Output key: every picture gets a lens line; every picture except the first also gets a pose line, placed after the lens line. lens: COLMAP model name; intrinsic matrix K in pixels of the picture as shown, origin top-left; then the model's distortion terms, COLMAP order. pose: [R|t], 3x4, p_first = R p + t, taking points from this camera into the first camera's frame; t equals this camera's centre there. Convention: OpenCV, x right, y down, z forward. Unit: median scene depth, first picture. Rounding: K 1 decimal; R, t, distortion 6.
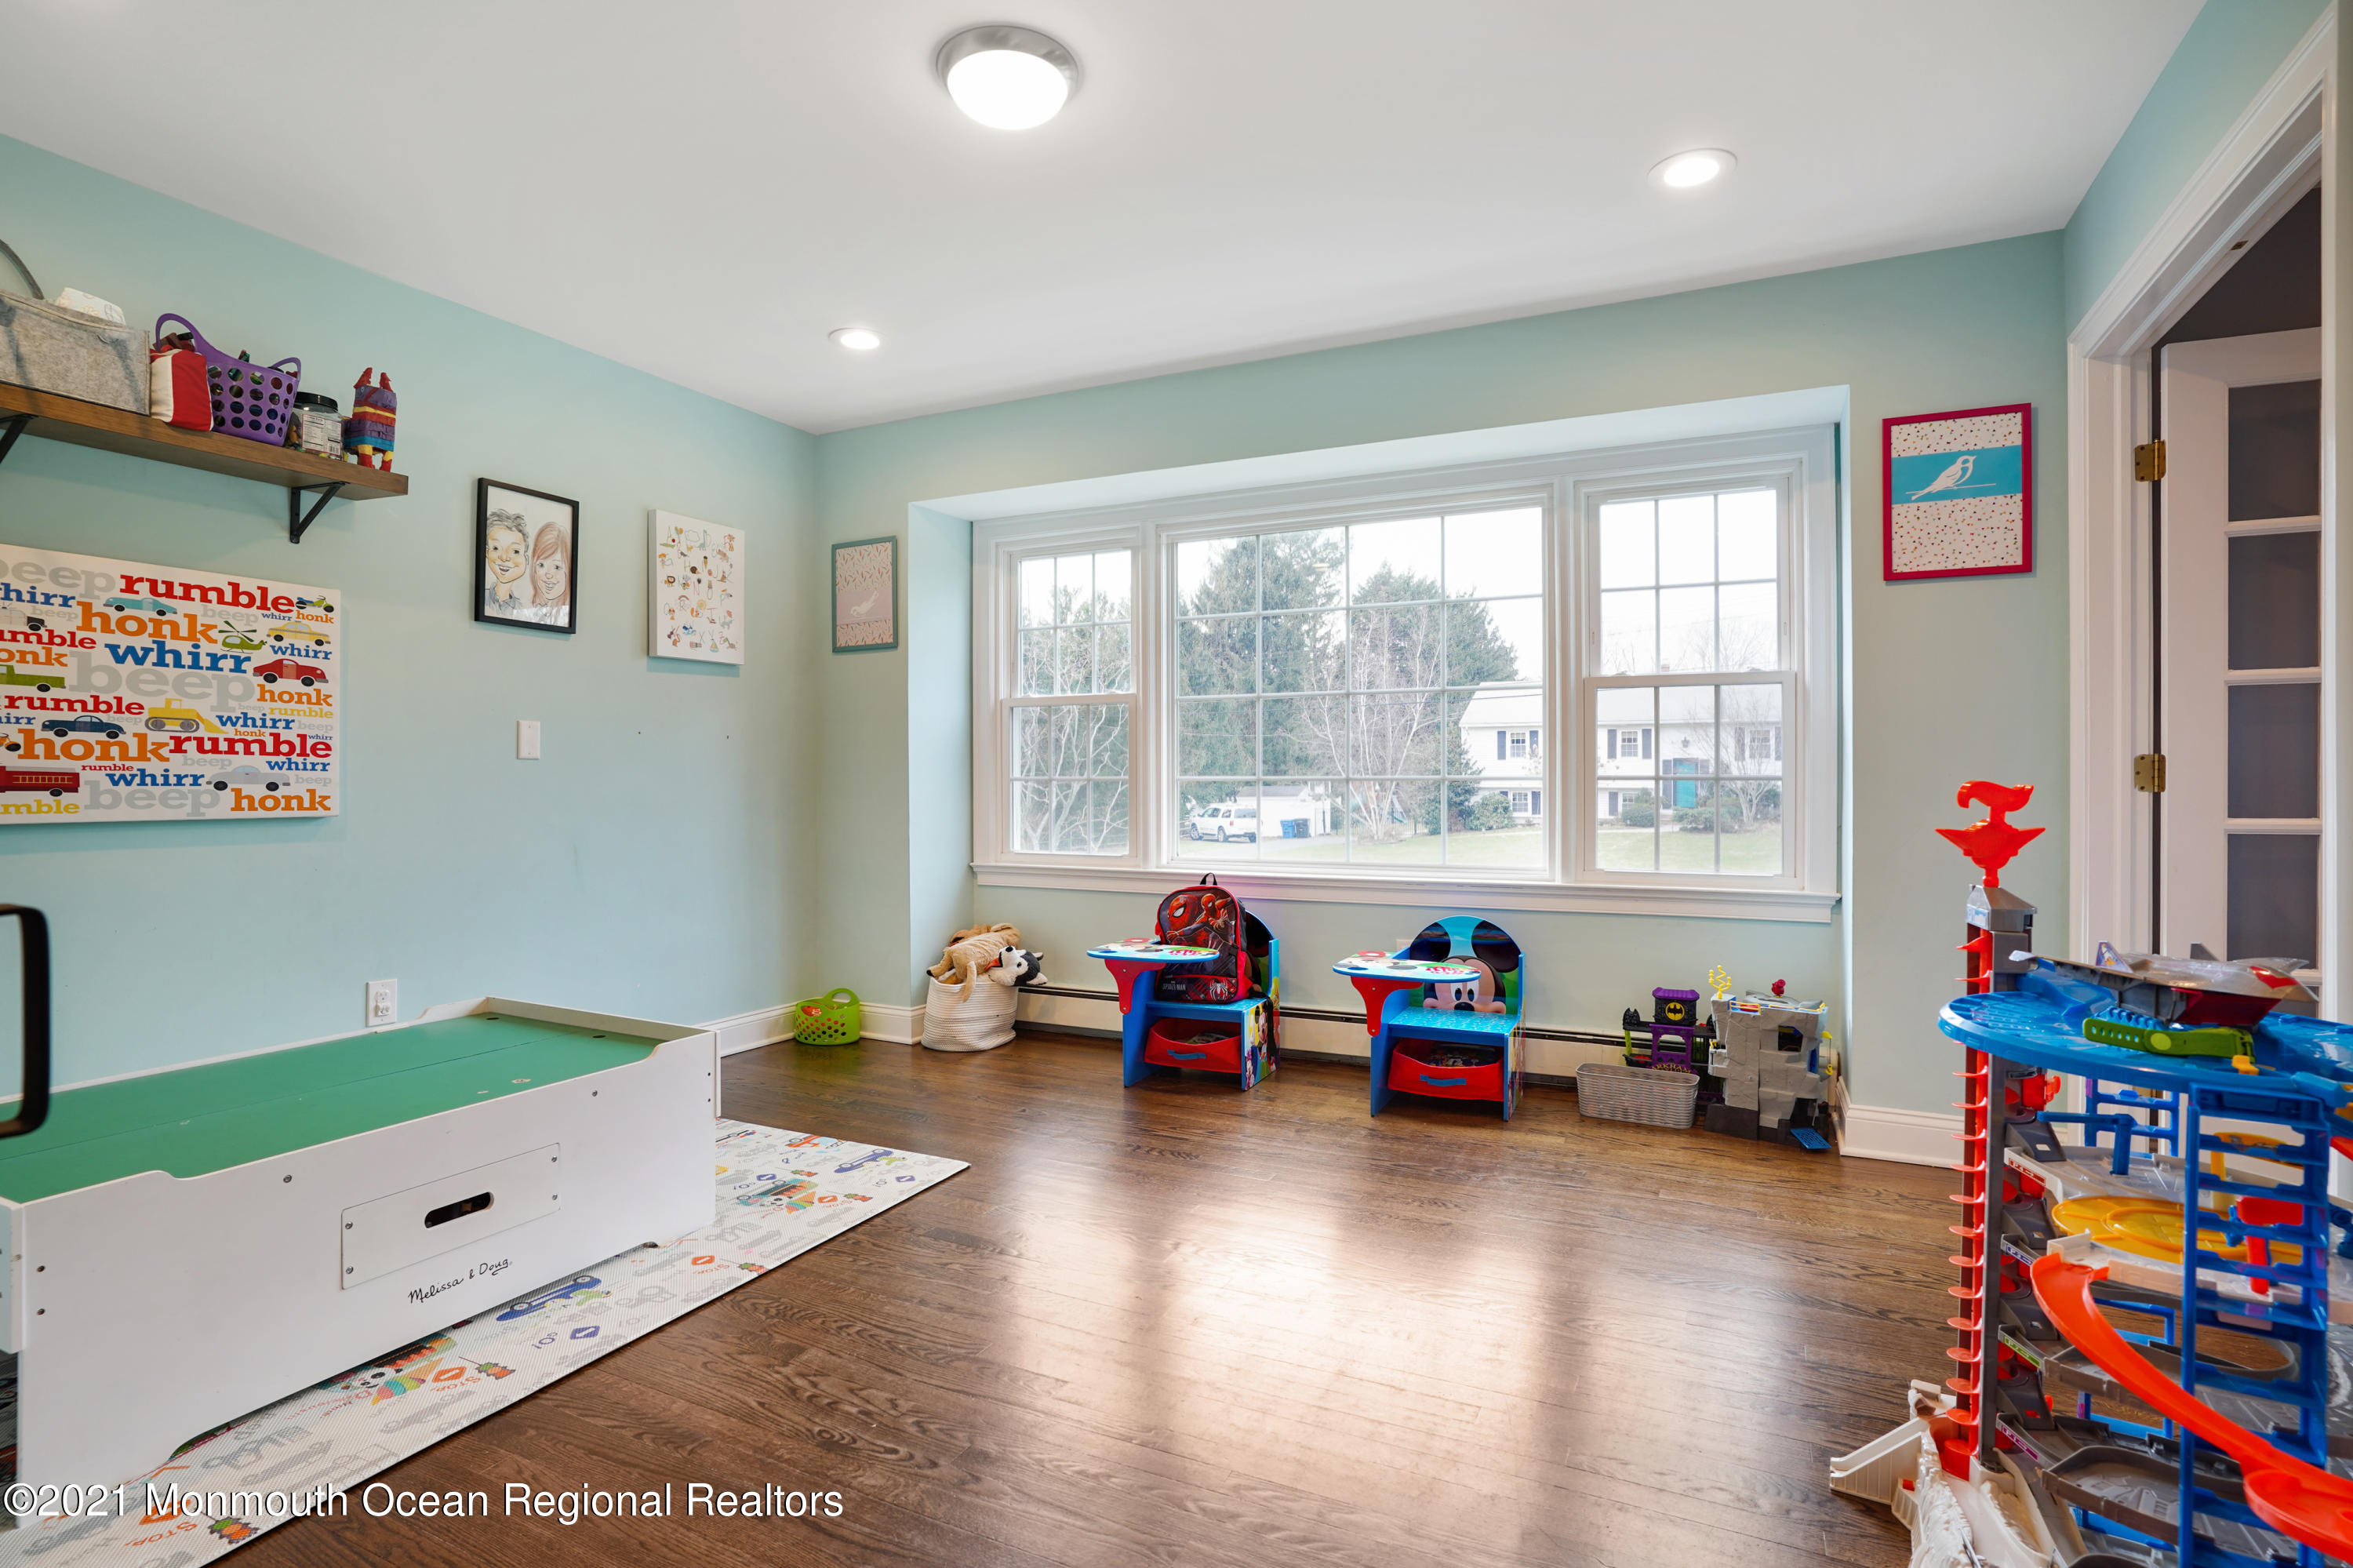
lens RADIAL K [[1152.1, 0, 1169.3], [0, 1152.1, 776.6], [0, 0, 1]] dist [-0.033444, 0.001104]
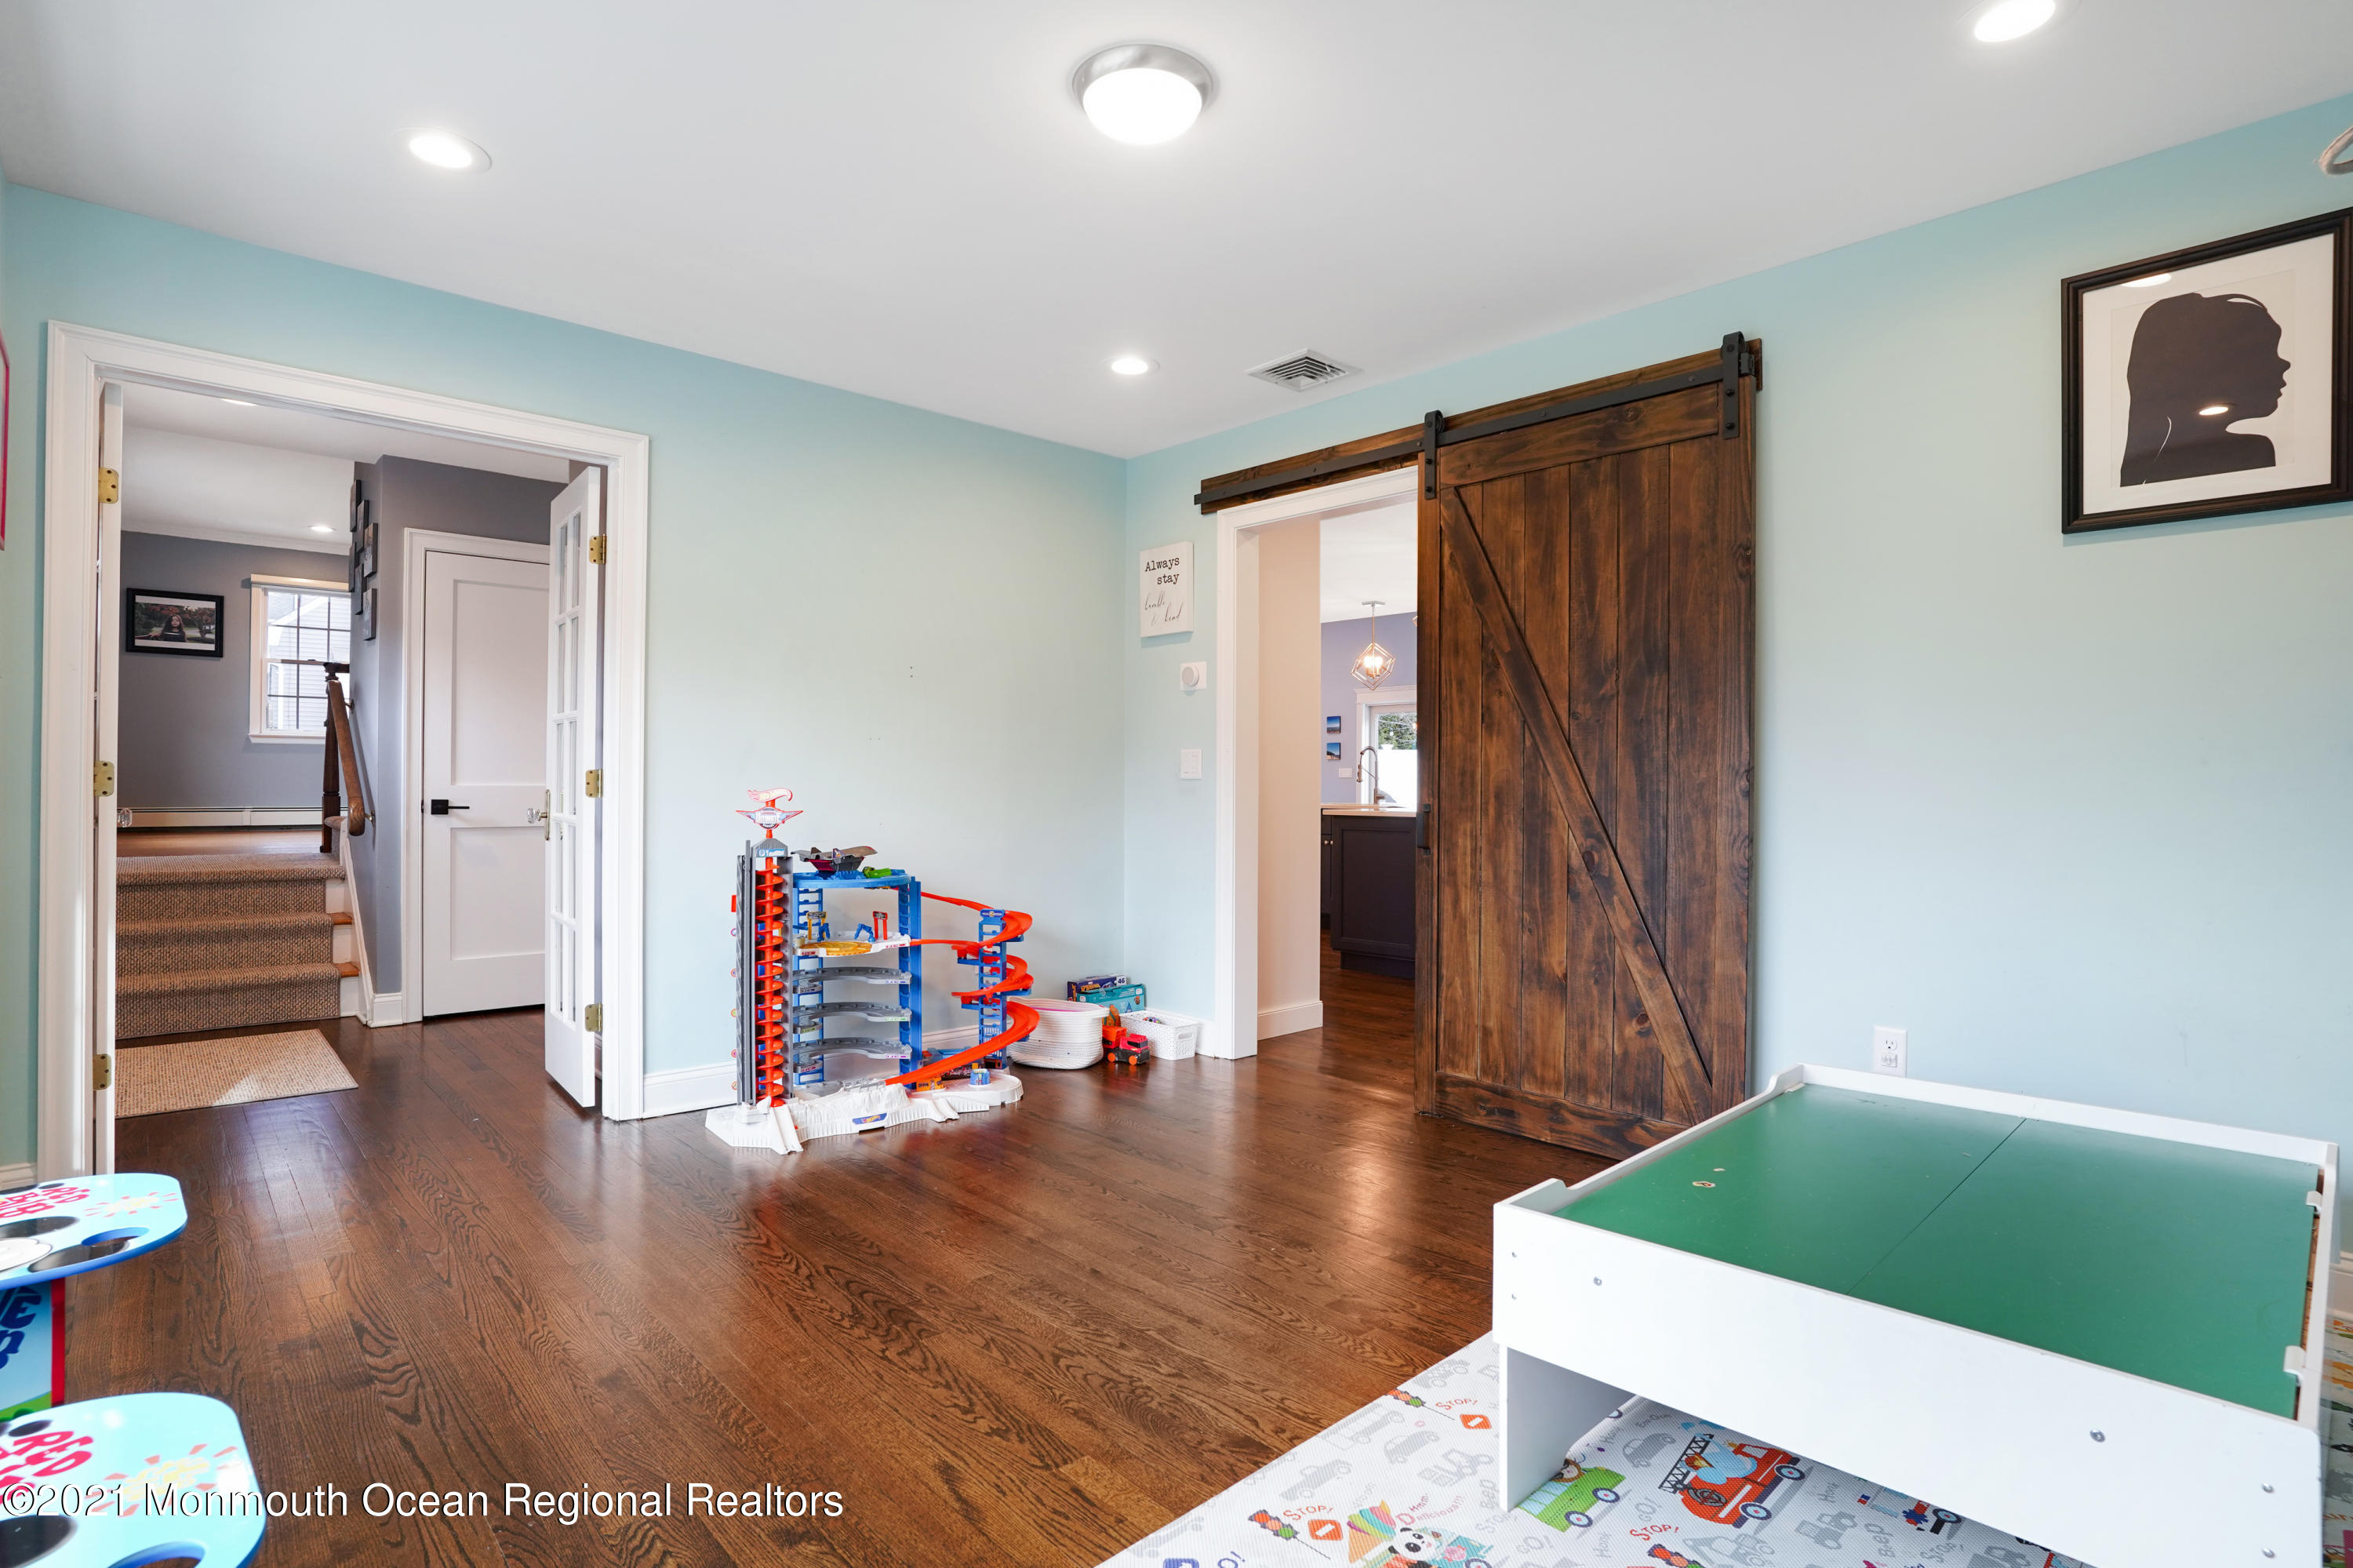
lens RADIAL K [[1152.1, 0, 1169.3], [0, 1152.1, 776.6], [0, 0, 1]] dist [-0.033444, 0.001104]
pose [[-0.931345, 0.002917, 0.364126, -0.443384], [0.004078, 0.999989, 0.002421, -0.006869], [-0.364115, 0.003740, -0.931346, 1.588976]]
